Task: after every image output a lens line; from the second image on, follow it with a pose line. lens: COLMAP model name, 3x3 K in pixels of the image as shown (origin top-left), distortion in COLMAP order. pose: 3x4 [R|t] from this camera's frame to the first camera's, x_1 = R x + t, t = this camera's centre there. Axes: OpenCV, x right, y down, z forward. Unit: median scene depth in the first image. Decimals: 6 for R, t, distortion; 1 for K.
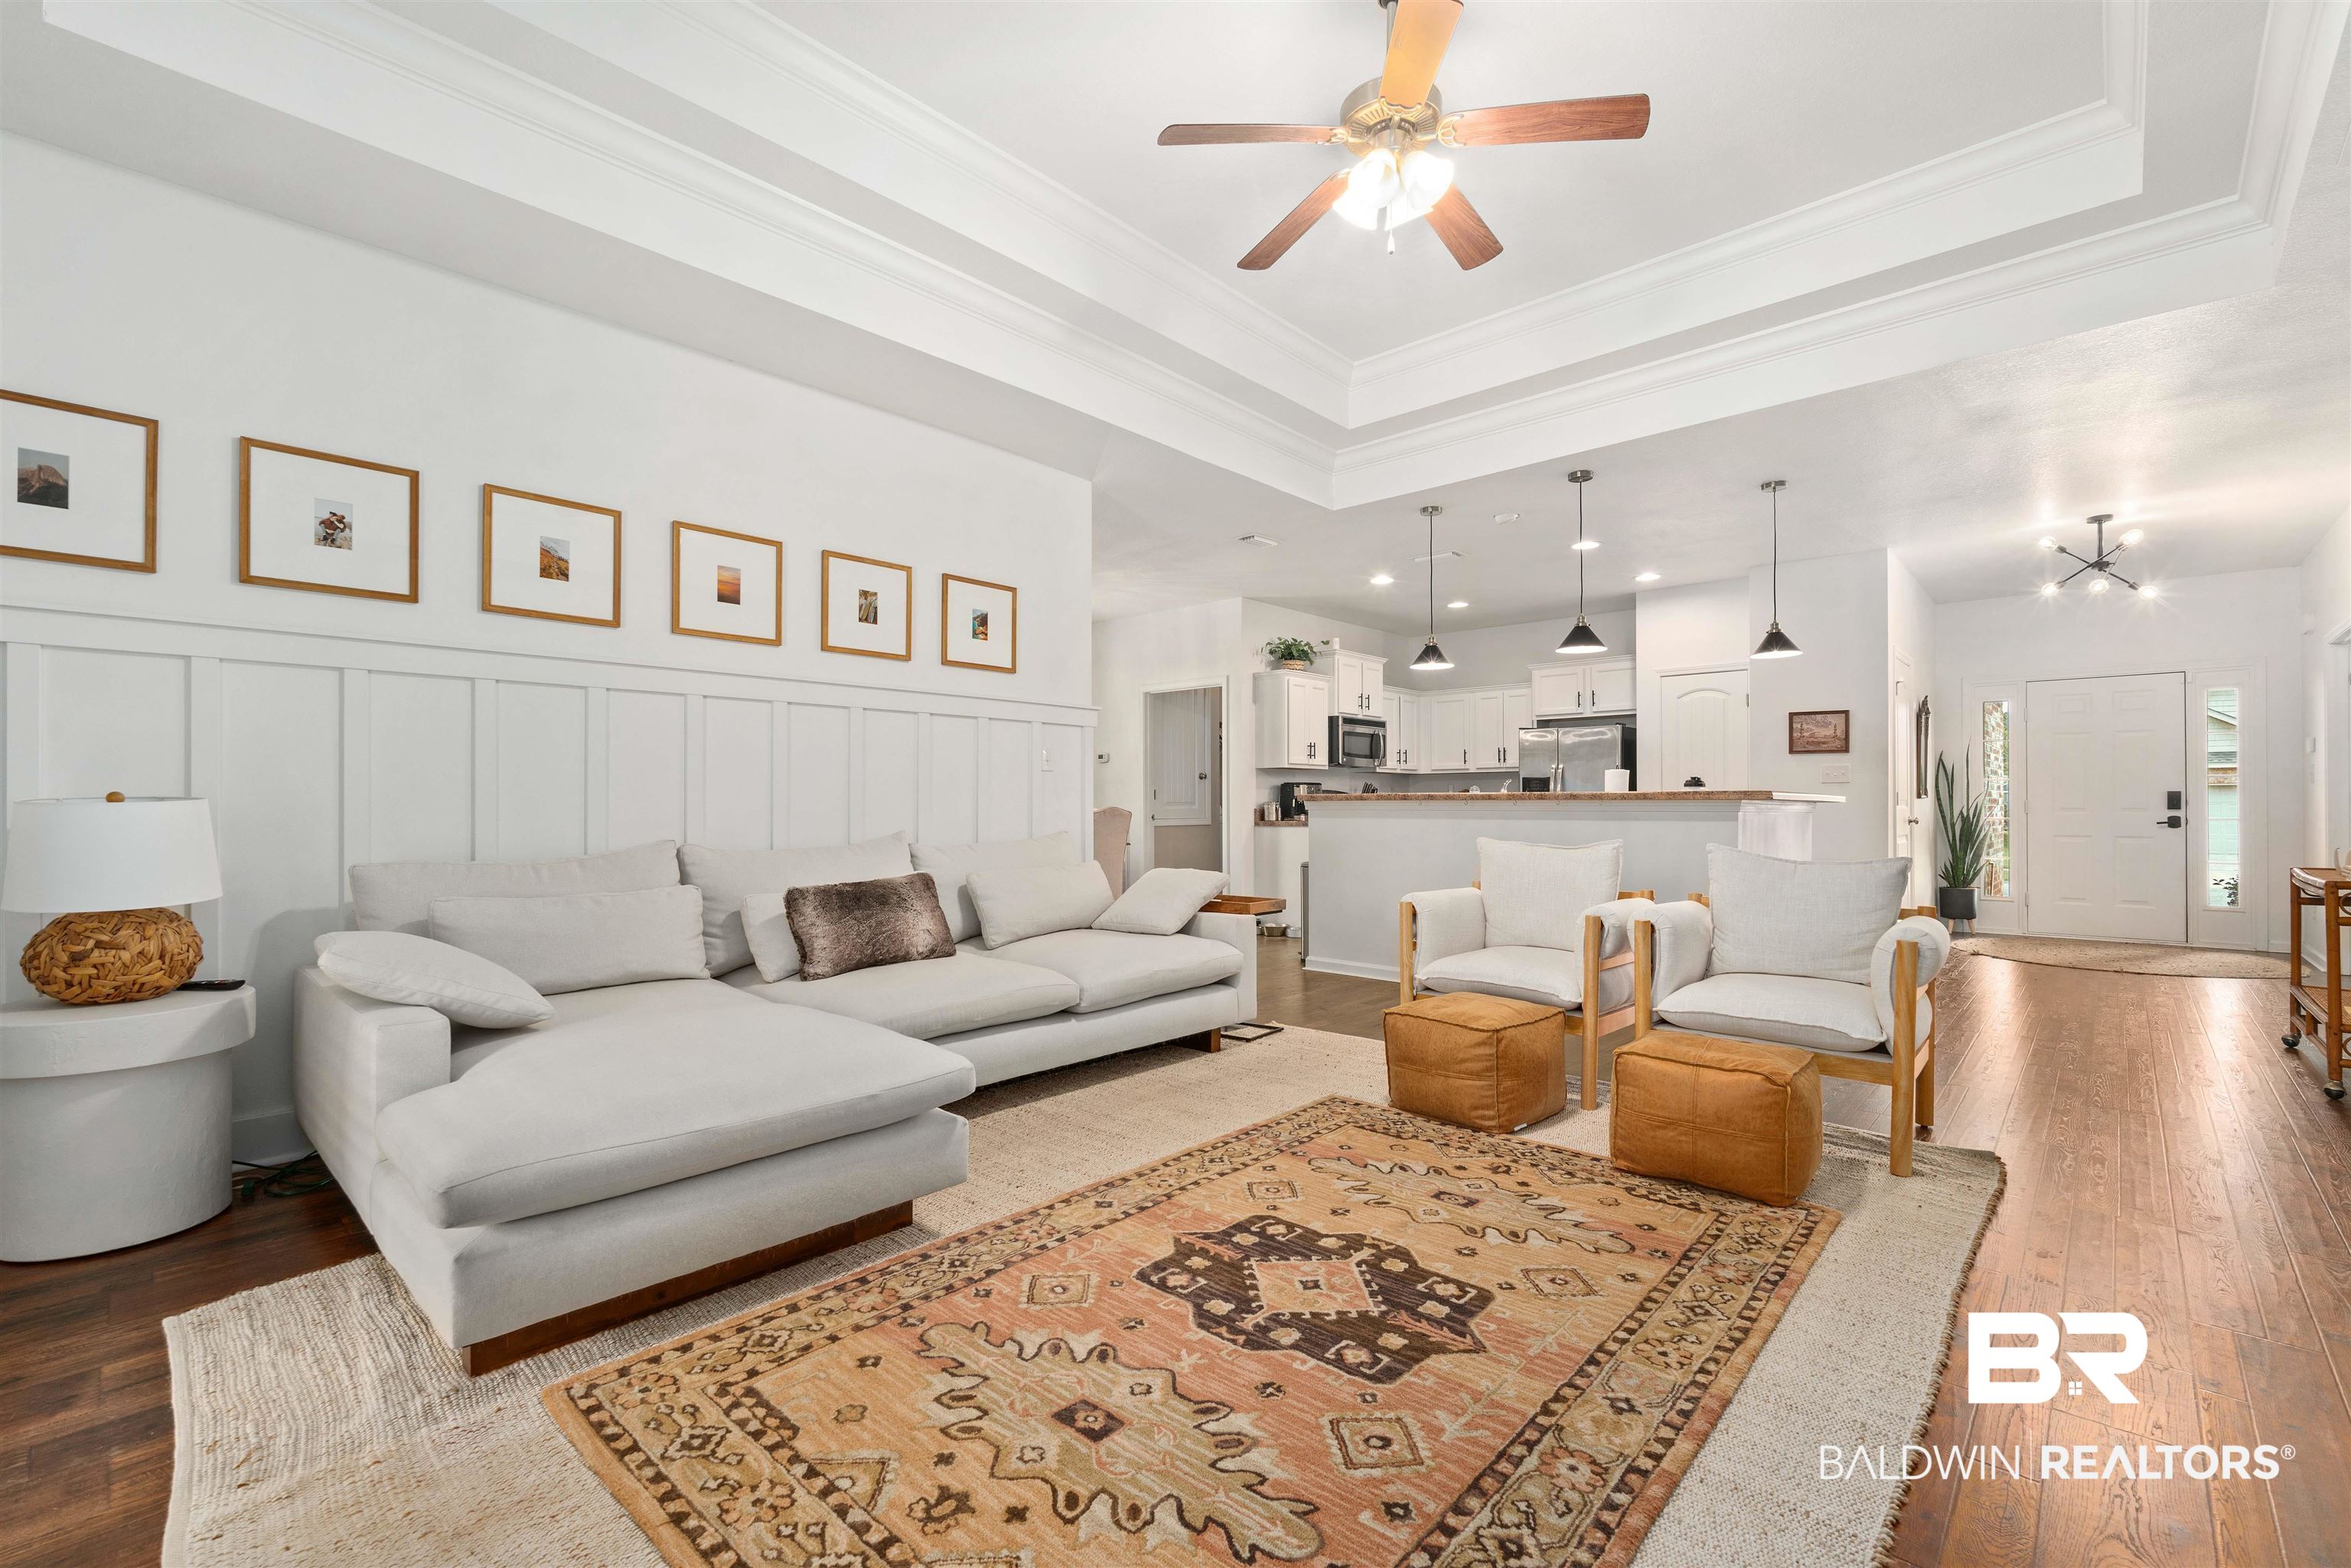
lens RADIAL K [[1017.4, 0, 1177.5], [0, 1017.4, 779.0], [0, 0, 1]] dist [-0.000630, 0.000118]
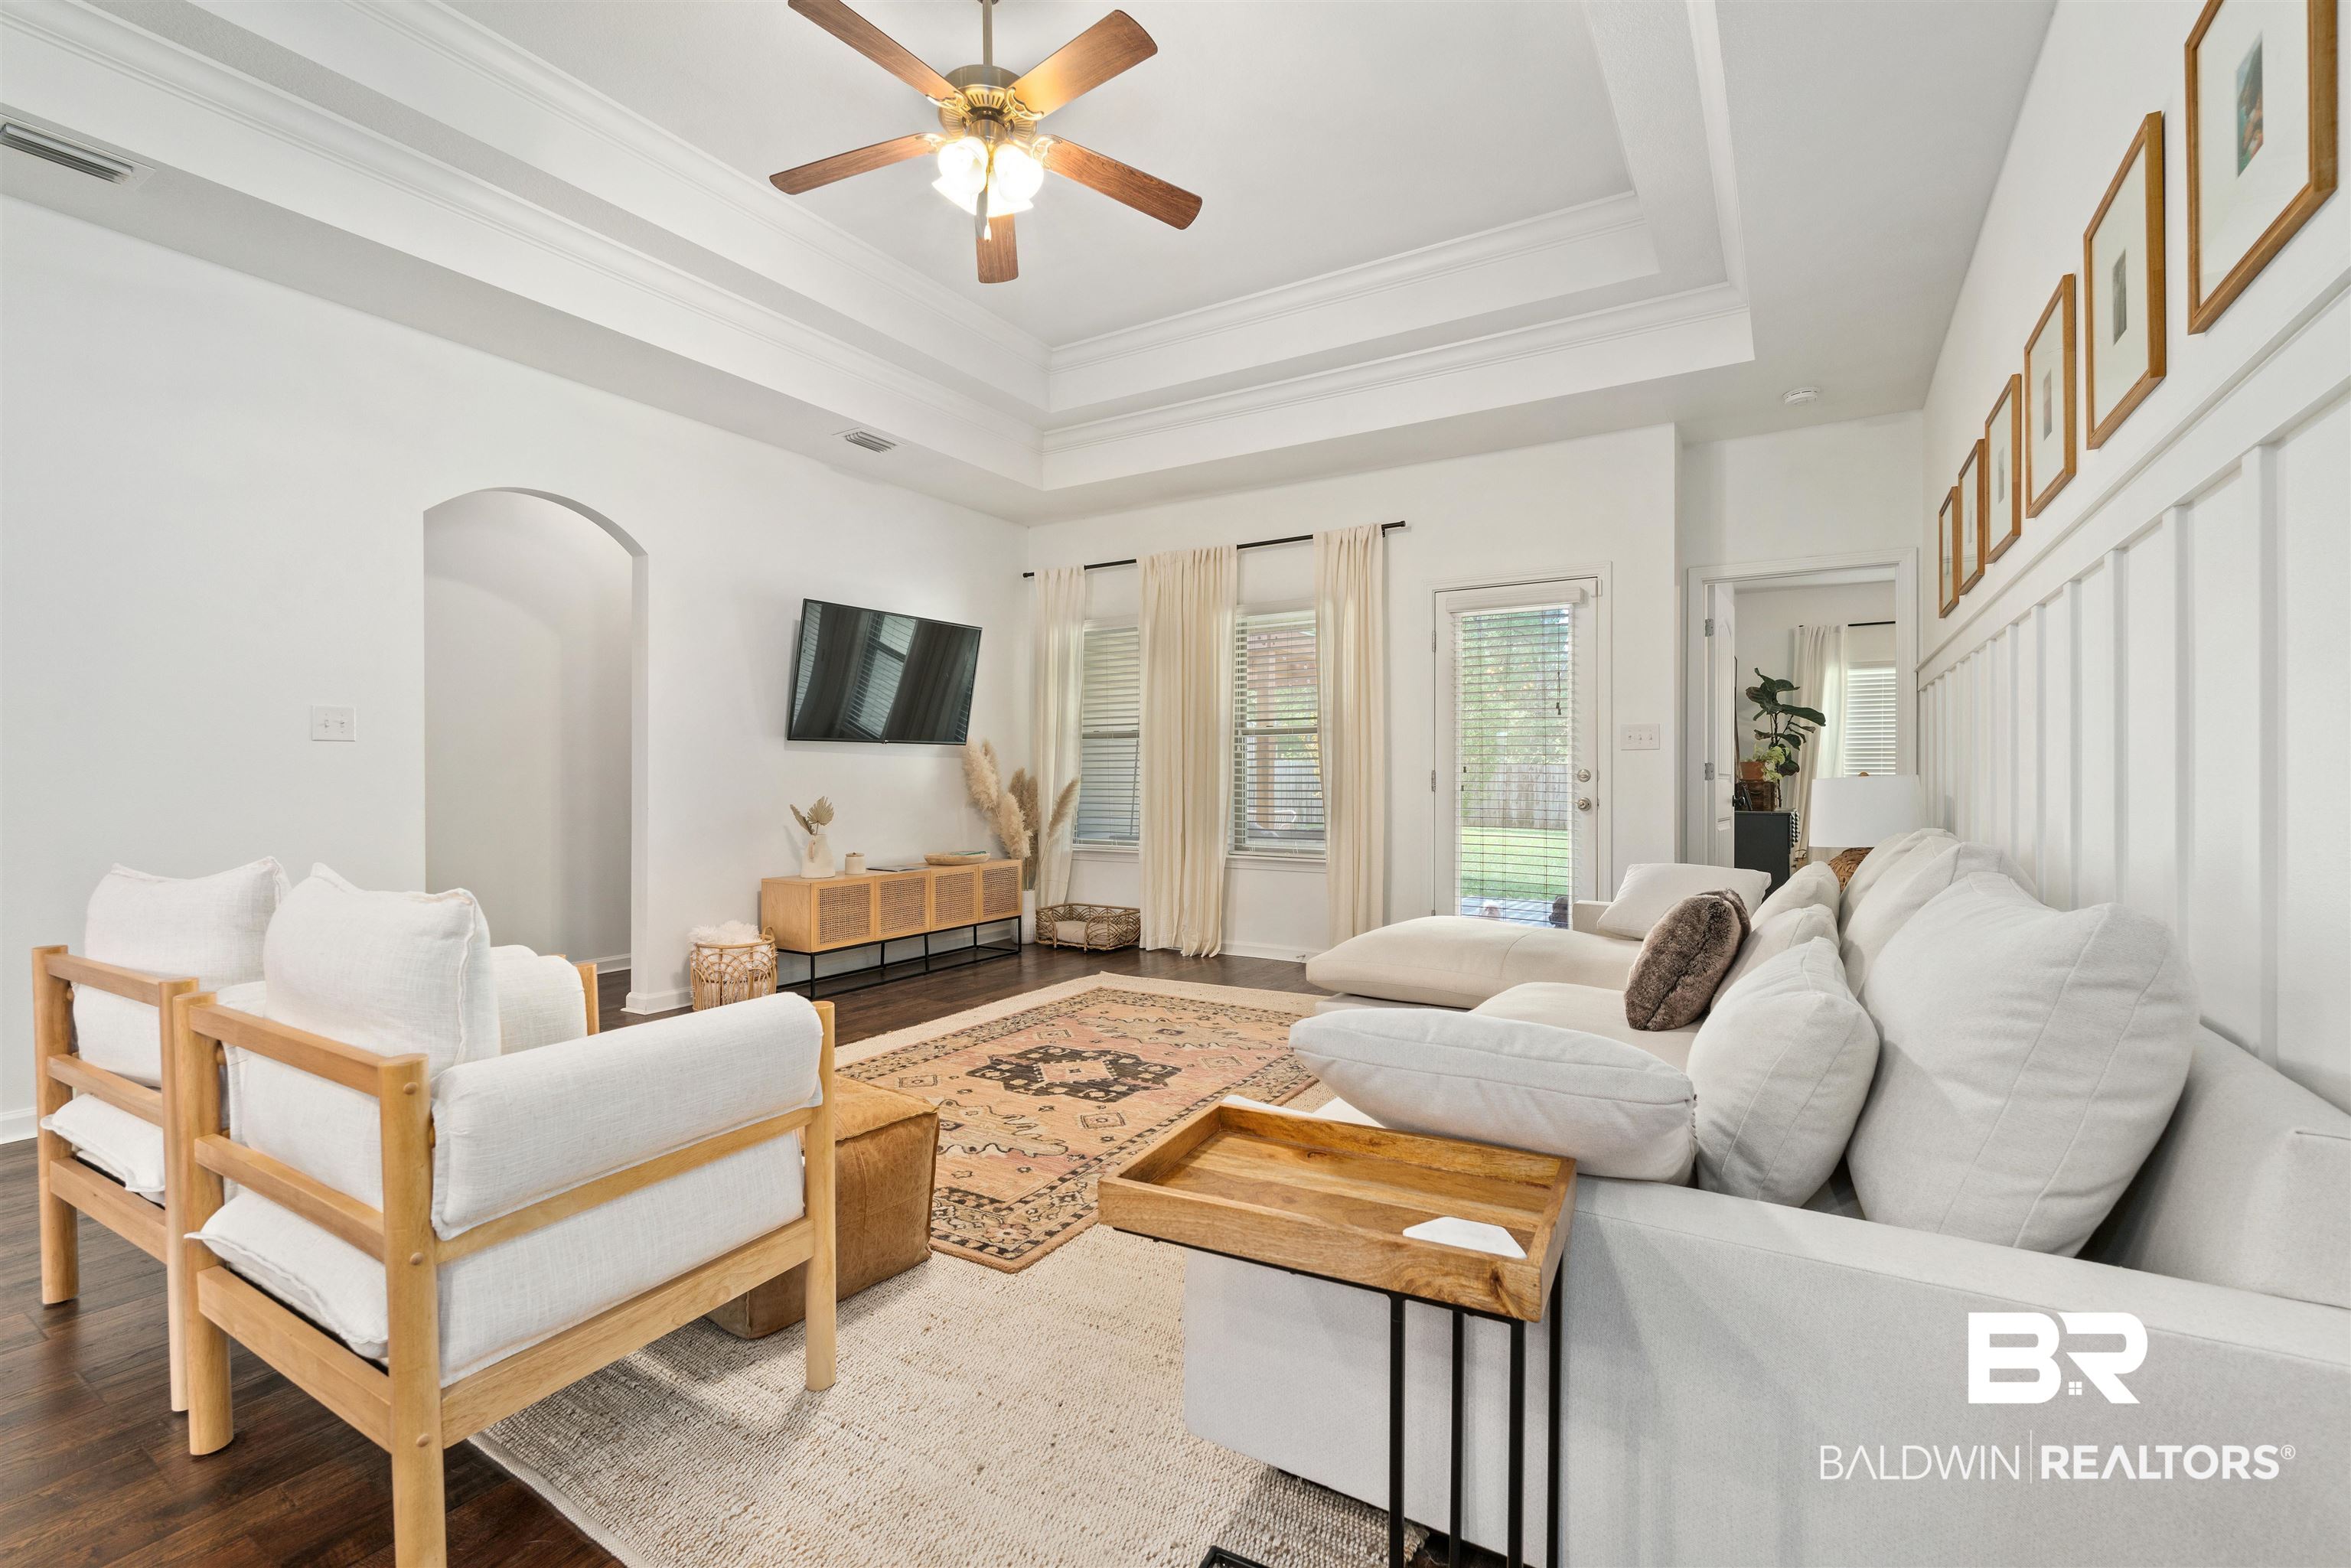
lens RADIAL K [[1017.4, 0, 1177.5], [0, 1017.4, 779.0], [0, 0, 1]] dist [-0.000630, 0.000118]
pose [[-0.980652, -0.000985, -0.195755, 0.272550], [0.004030, 0.999674, -0.025218, 0.061147], [0.195716, -0.025519, -0.980329, 2.493196]]
